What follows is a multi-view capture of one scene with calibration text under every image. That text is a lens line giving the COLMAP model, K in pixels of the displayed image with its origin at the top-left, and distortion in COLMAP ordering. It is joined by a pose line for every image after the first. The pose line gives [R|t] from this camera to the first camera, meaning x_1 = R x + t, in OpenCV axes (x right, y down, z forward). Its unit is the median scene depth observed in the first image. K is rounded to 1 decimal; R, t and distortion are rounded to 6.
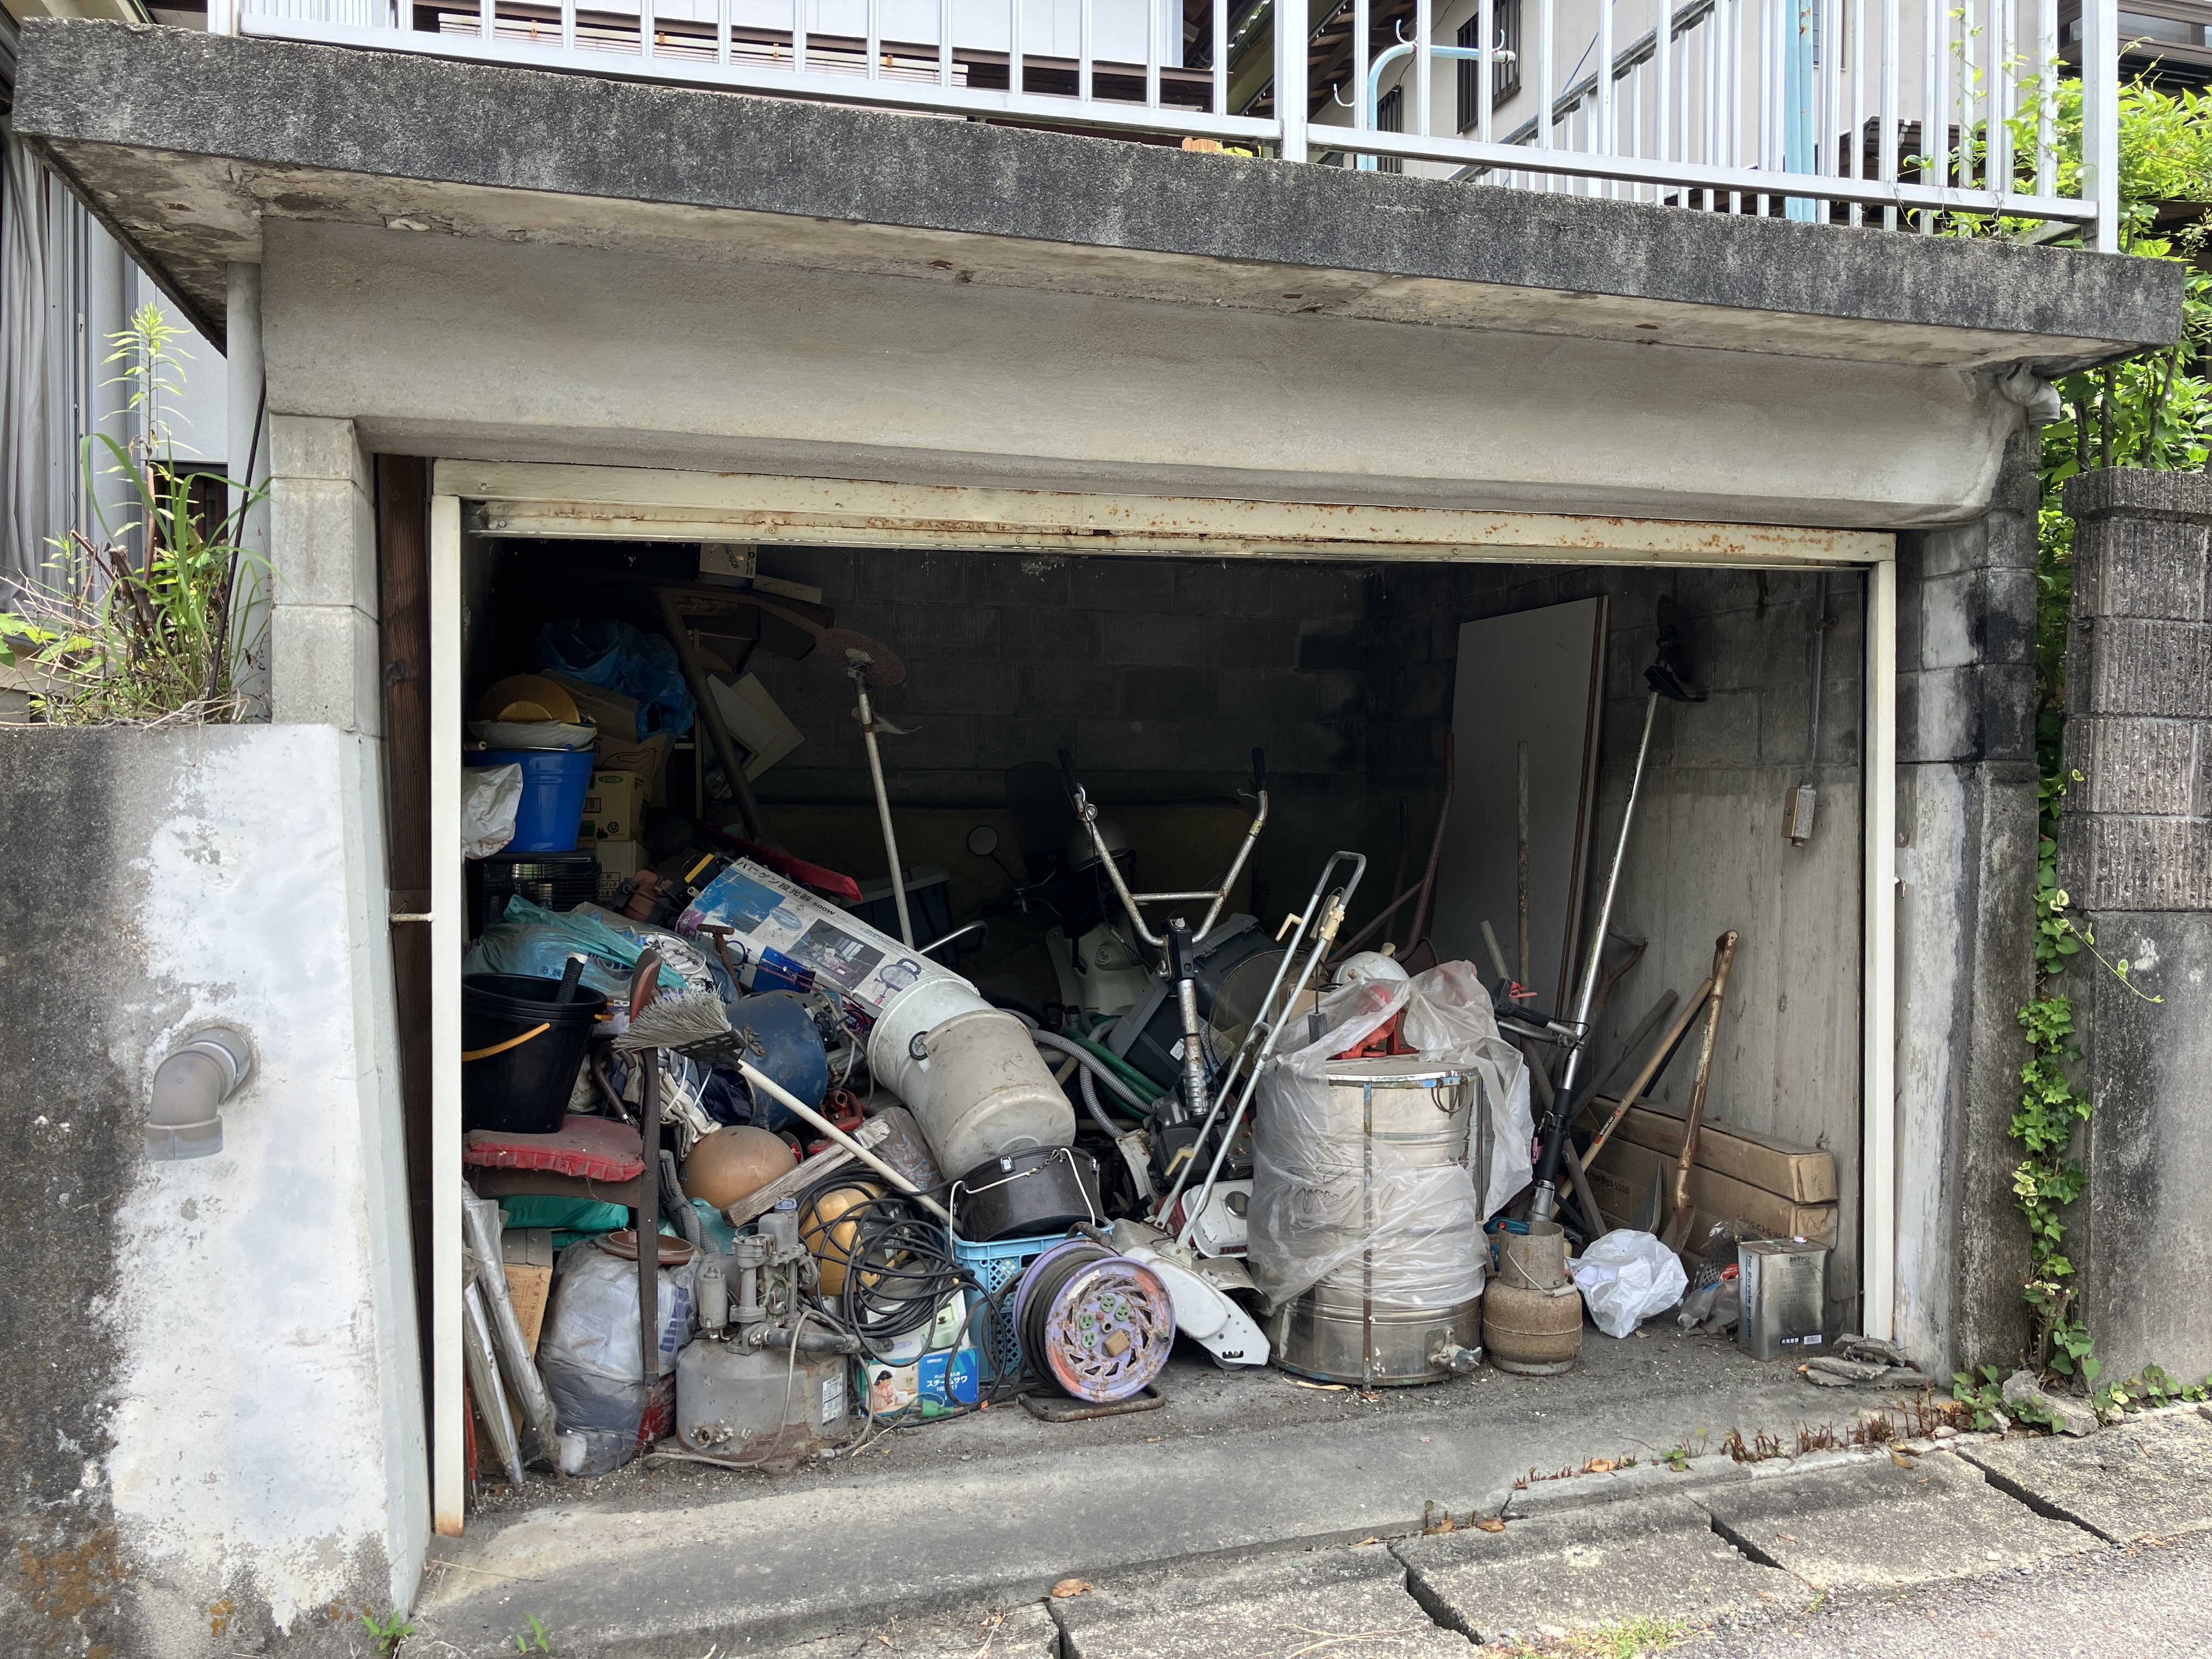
lens RADIAL K [[1841.9, 0, 1105.4], [0, 1841.9, 826.1], [0, 0, 1]] dist [0.001067, -0.000537]
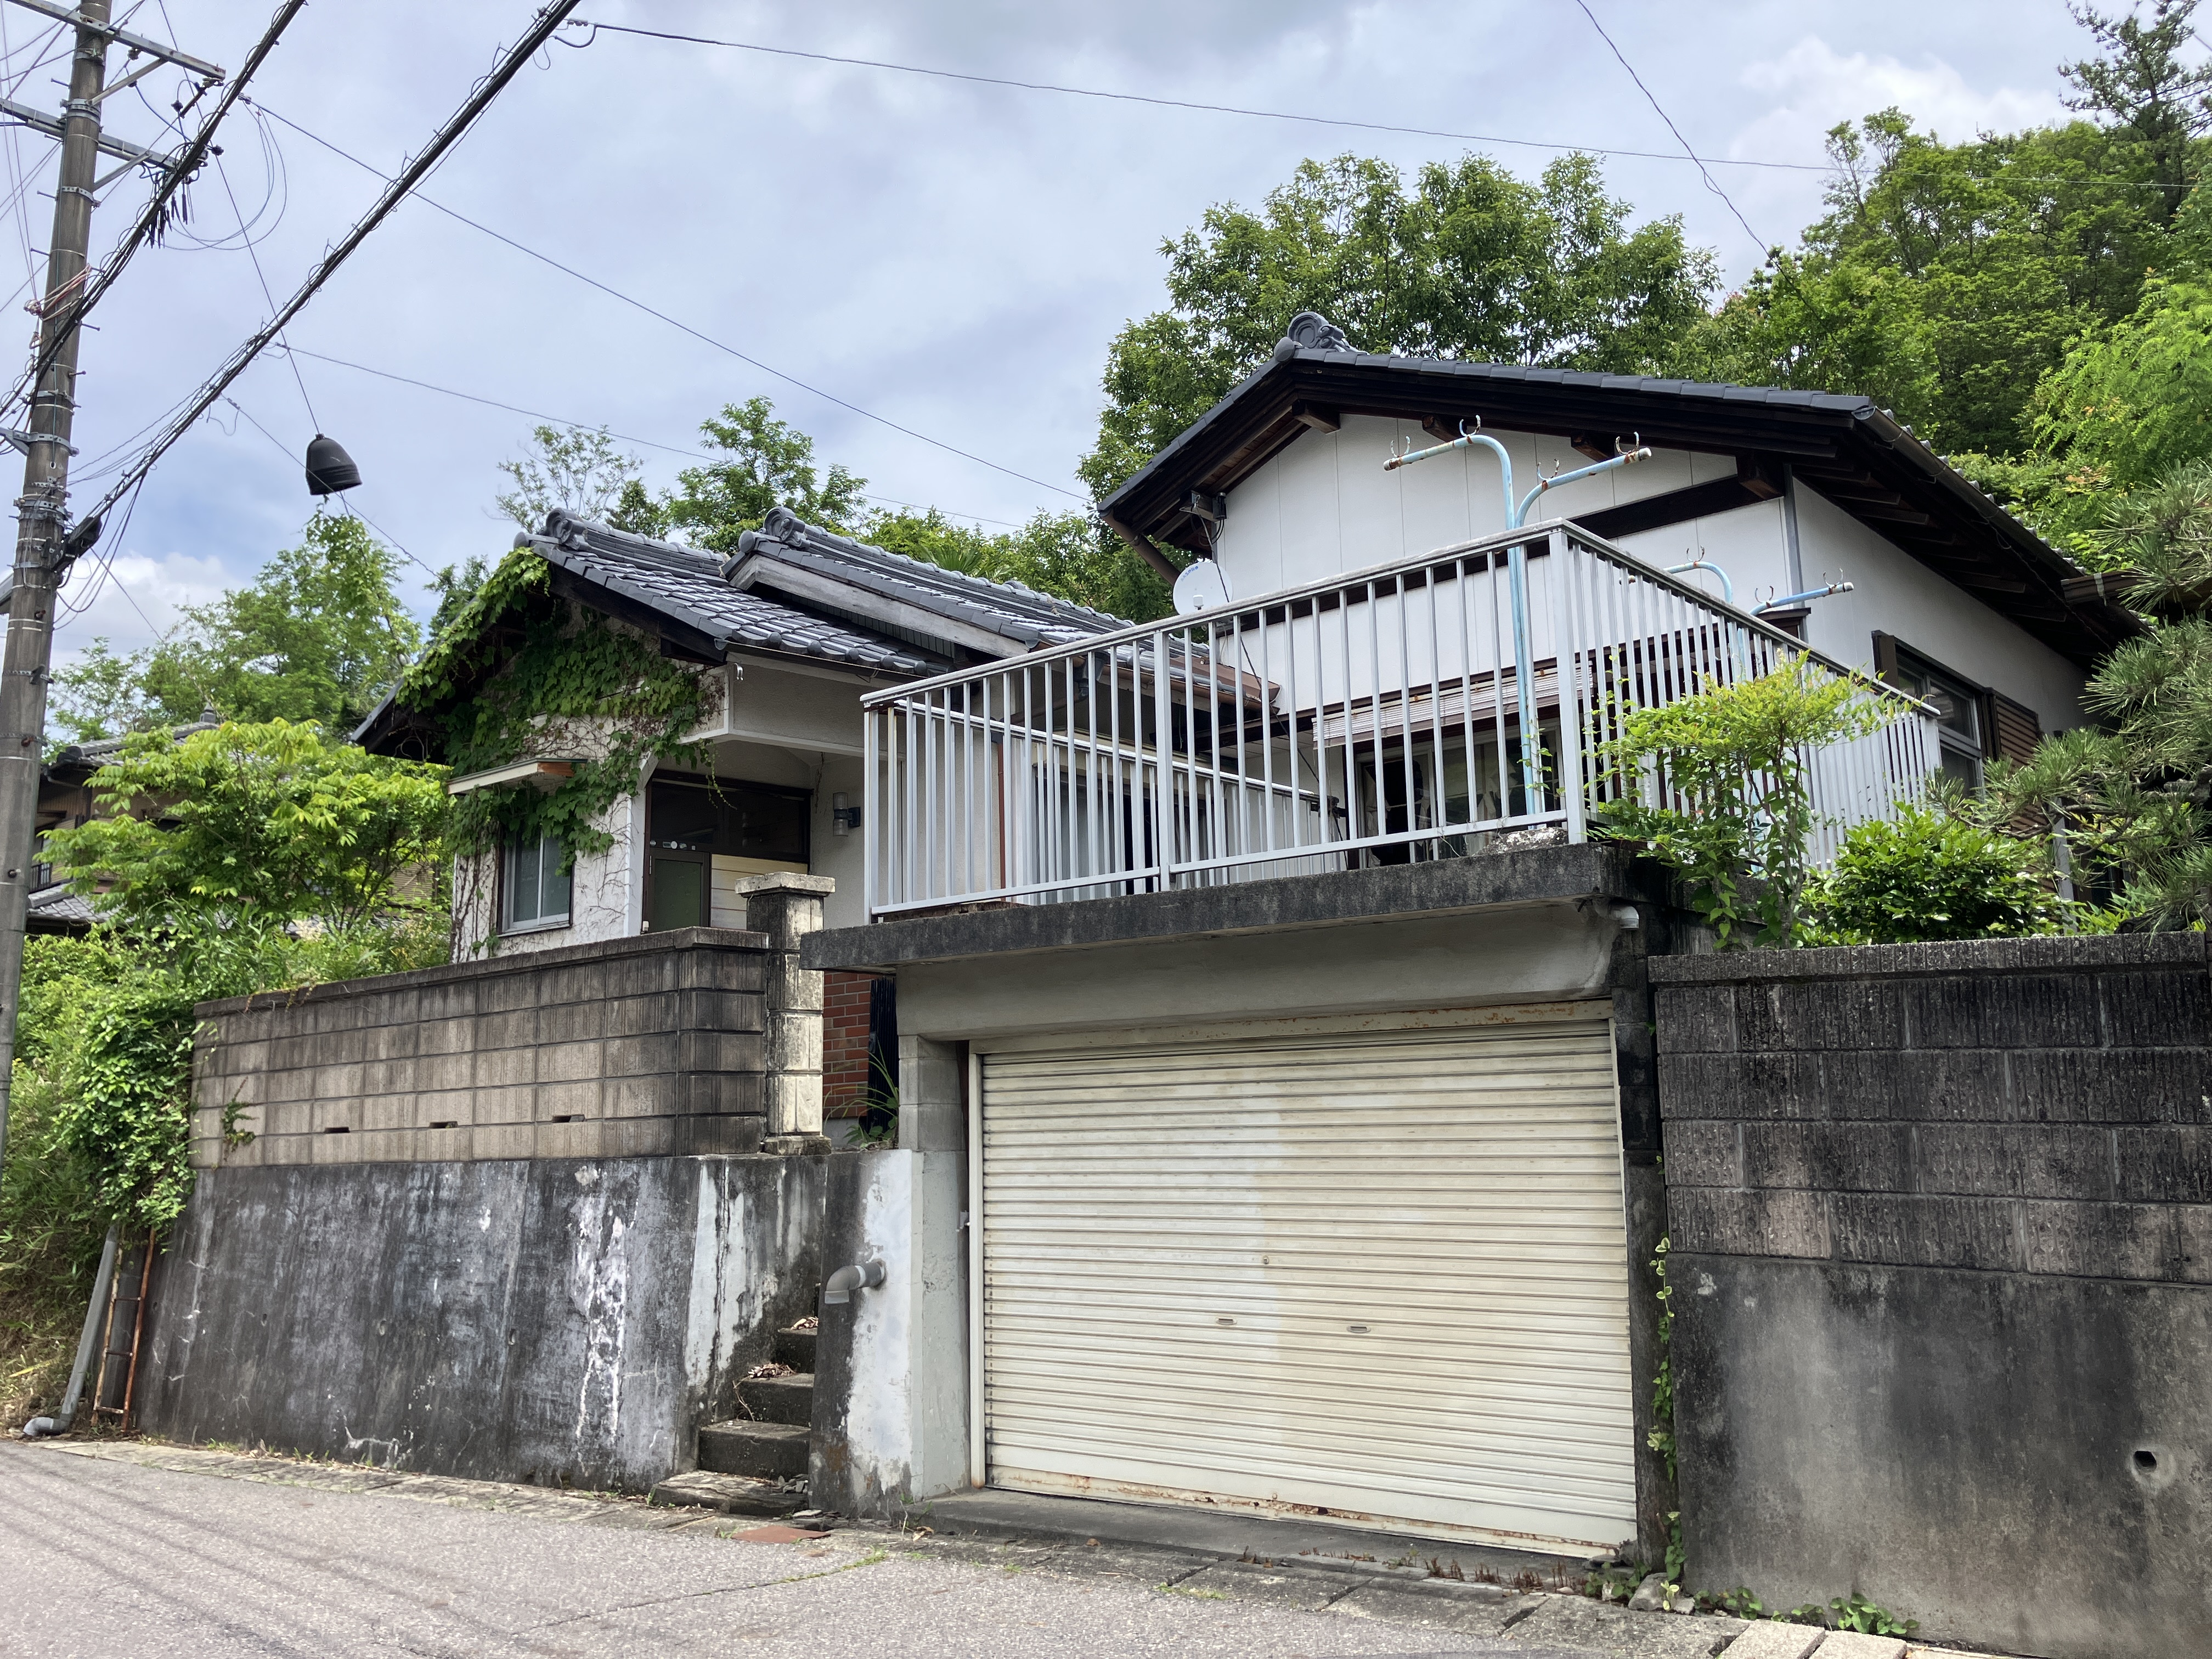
lens RADIAL K [[1841.9, 0, 1106.1], [0, 1841.9, 825.7], [0, 0, 1]] dist [0.001067, -0.000537]
pose [[0.563230, -0.151824, -0.812233, 1.796062], [0.002049, 0.983229, -0.182366, -0.026021], [0.826298, 0.101050, 0.554095, -0.278316]]
